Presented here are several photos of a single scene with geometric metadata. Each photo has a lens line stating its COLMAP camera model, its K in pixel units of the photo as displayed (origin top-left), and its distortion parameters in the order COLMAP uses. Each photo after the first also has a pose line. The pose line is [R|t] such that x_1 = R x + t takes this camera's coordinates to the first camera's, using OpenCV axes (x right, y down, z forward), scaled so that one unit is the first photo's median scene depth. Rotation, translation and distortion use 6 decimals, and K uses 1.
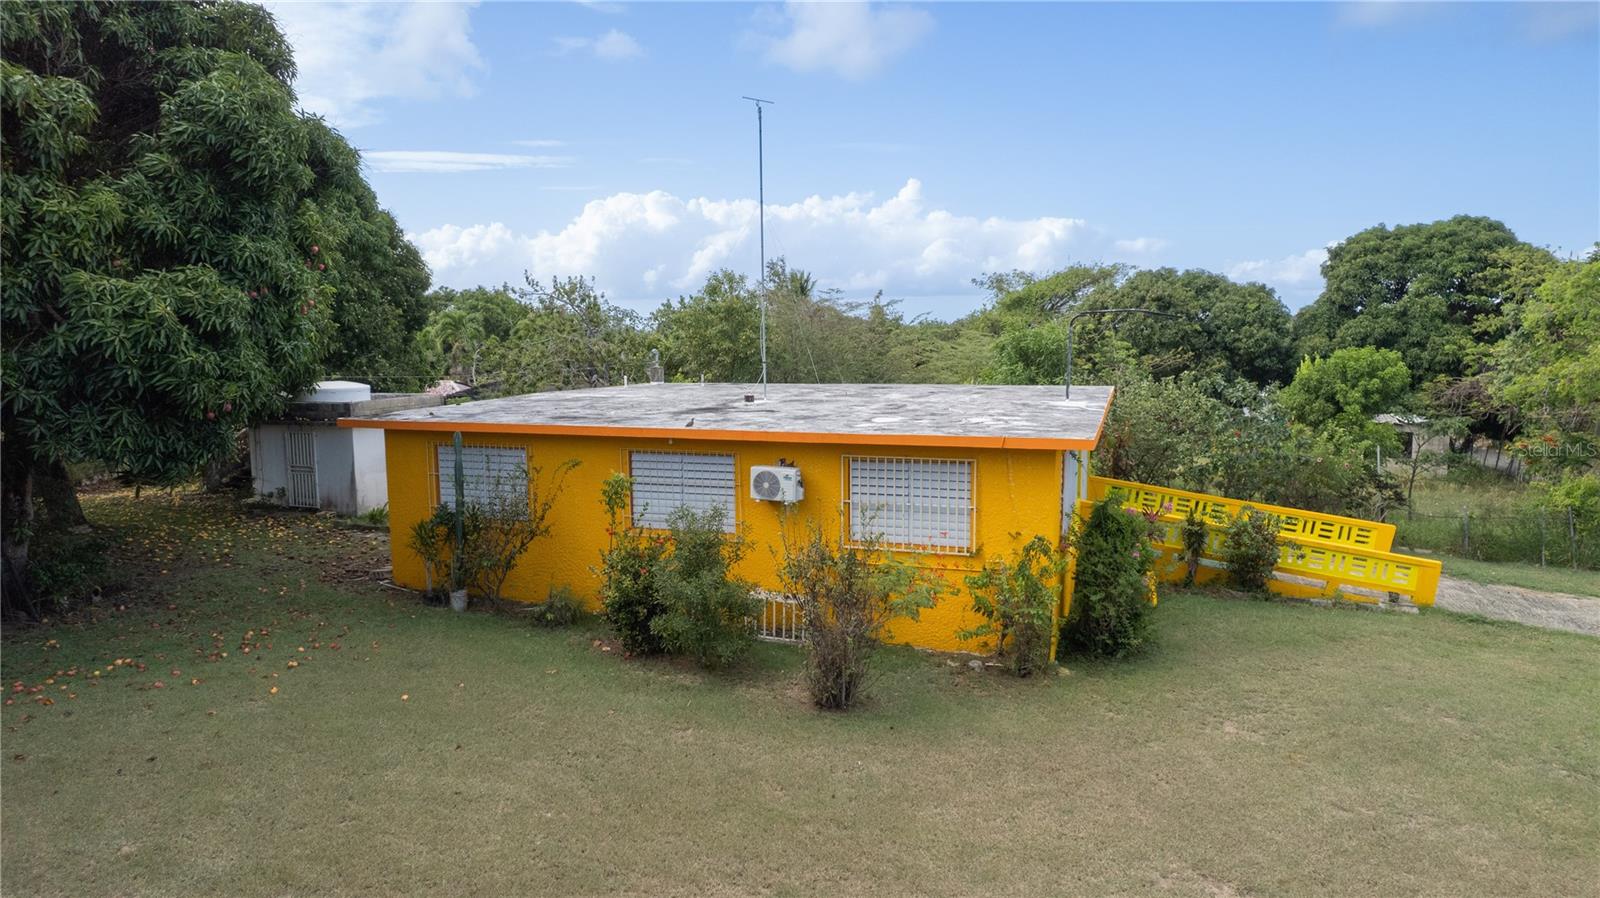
lens RADIAL K [[1058.6, 0, 812.4], [0, 1058.6, 454.5], [0, 0, 1]] dist [-0.105286, 0.104450]
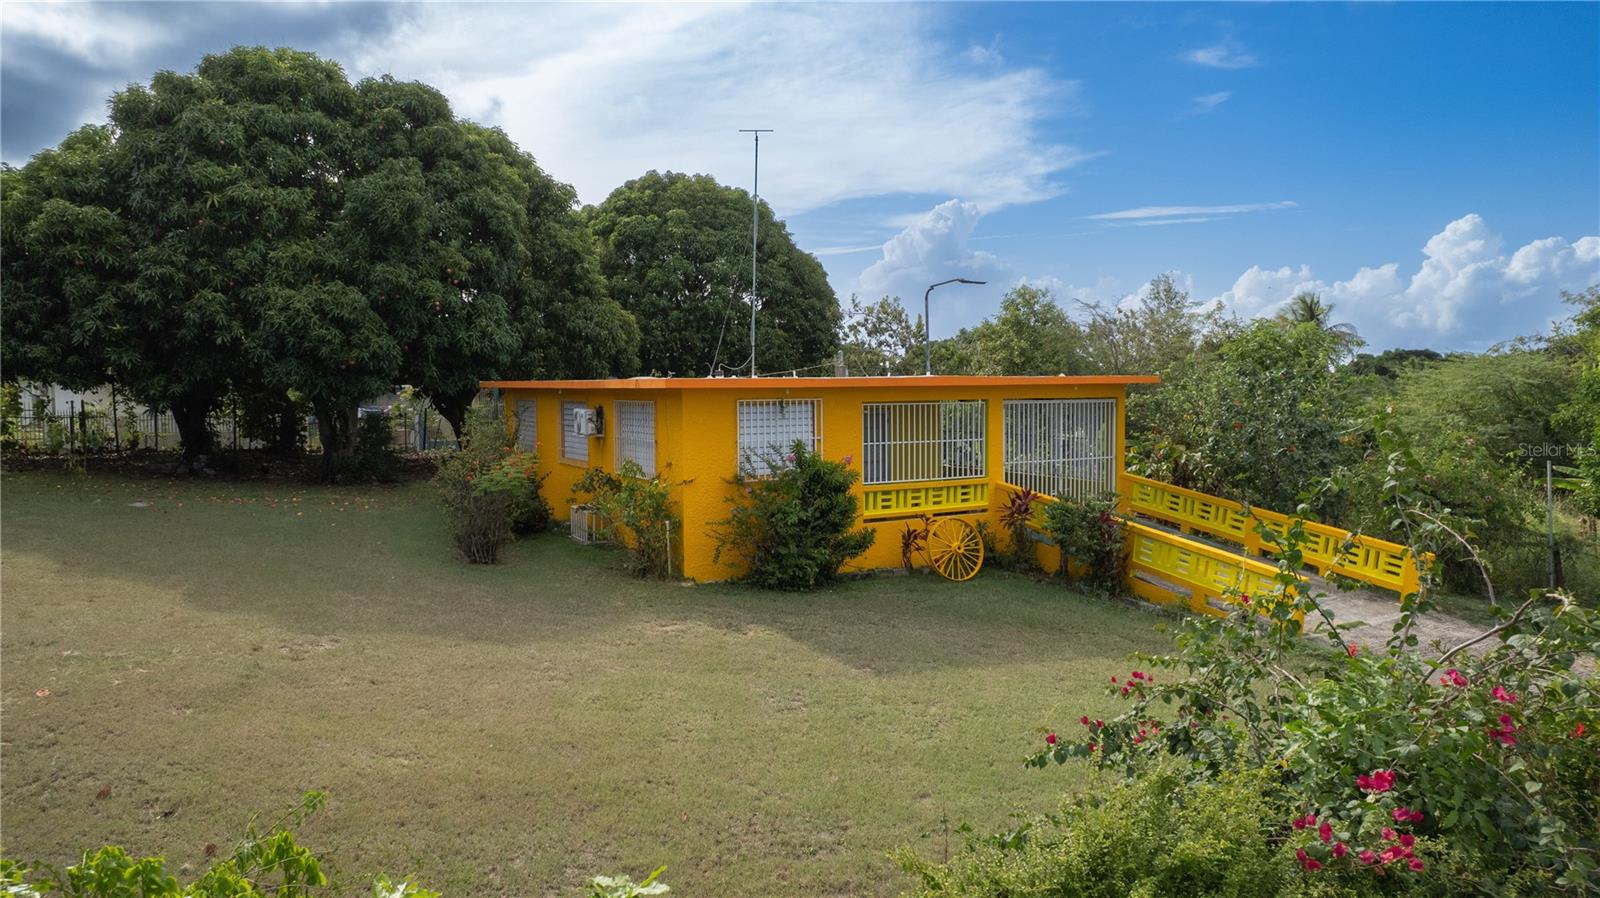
lens RADIAL K [[1021.1, 0, 800.0], [0, 1021.1, 449.0], [0, 0, 1]] dist [-0.103100, 0.108662]
pose [[0.748123, 0.045758, -0.661980, 0.807880], [-0.080981, 0.996458, -0.022642, 0.054165], [0.658600, 0.070547, 0.749179, 0.185055]]
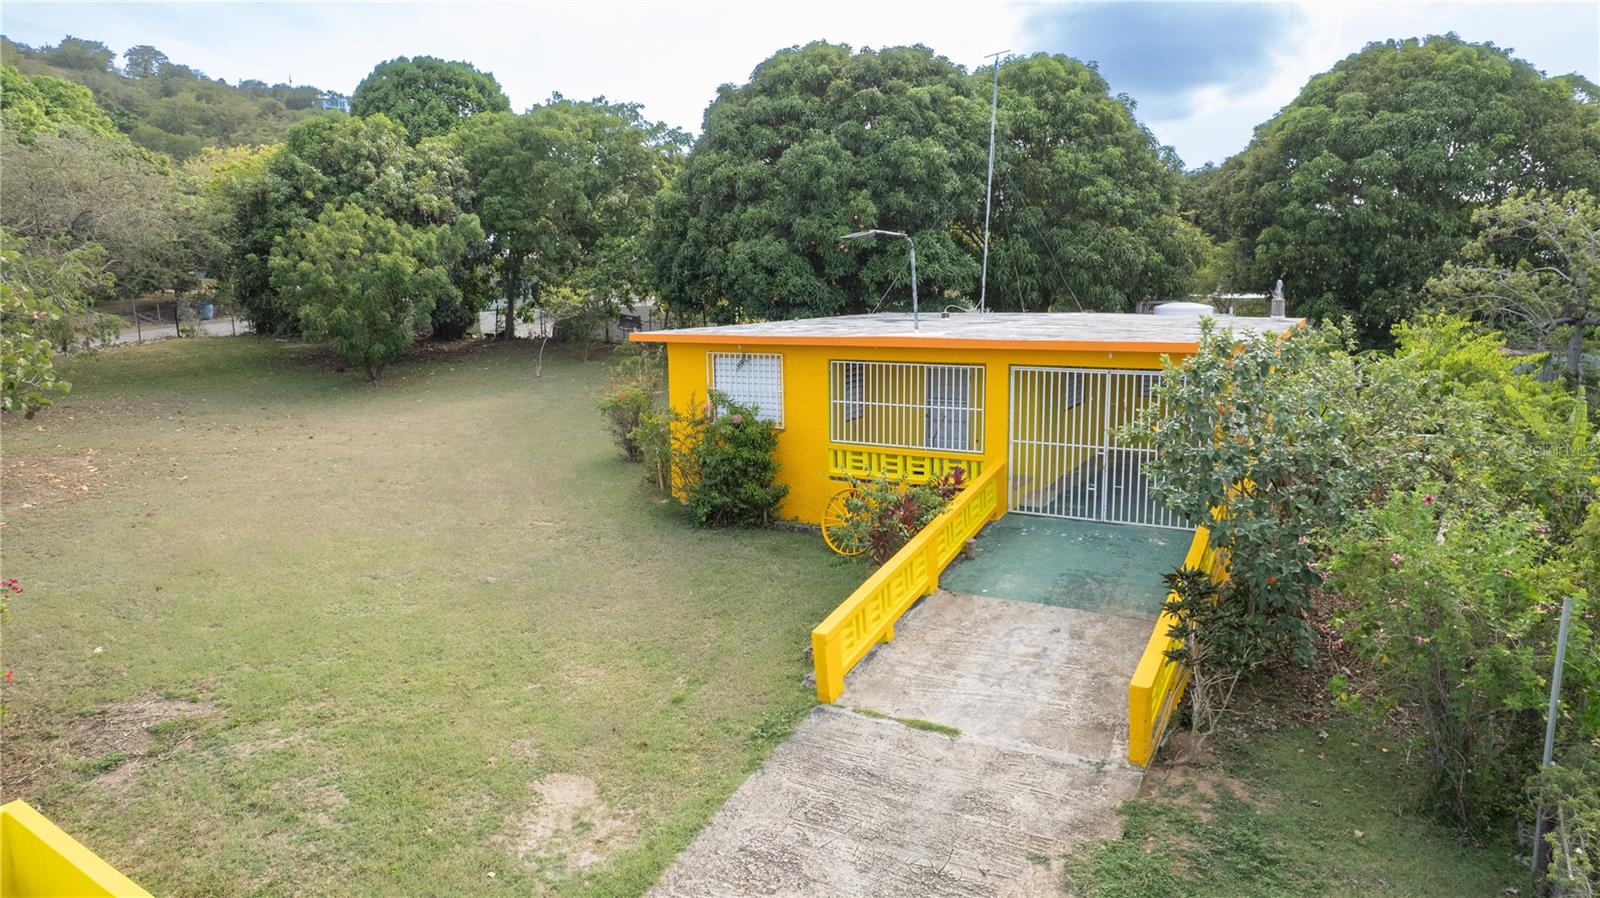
lens RADIAL K [[1022.1, 0, 799.3], [0, 1022.1, 431.2], [0, 0, 1]] dist [-0.057725, 0.040666]
pose [[-0.197510, 0.152355, -0.968389, 1.158235], [-0.108349, 0.978404, 0.176030, -0.116131], [0.974295, 0.139691, -0.176737, 1.092439]]
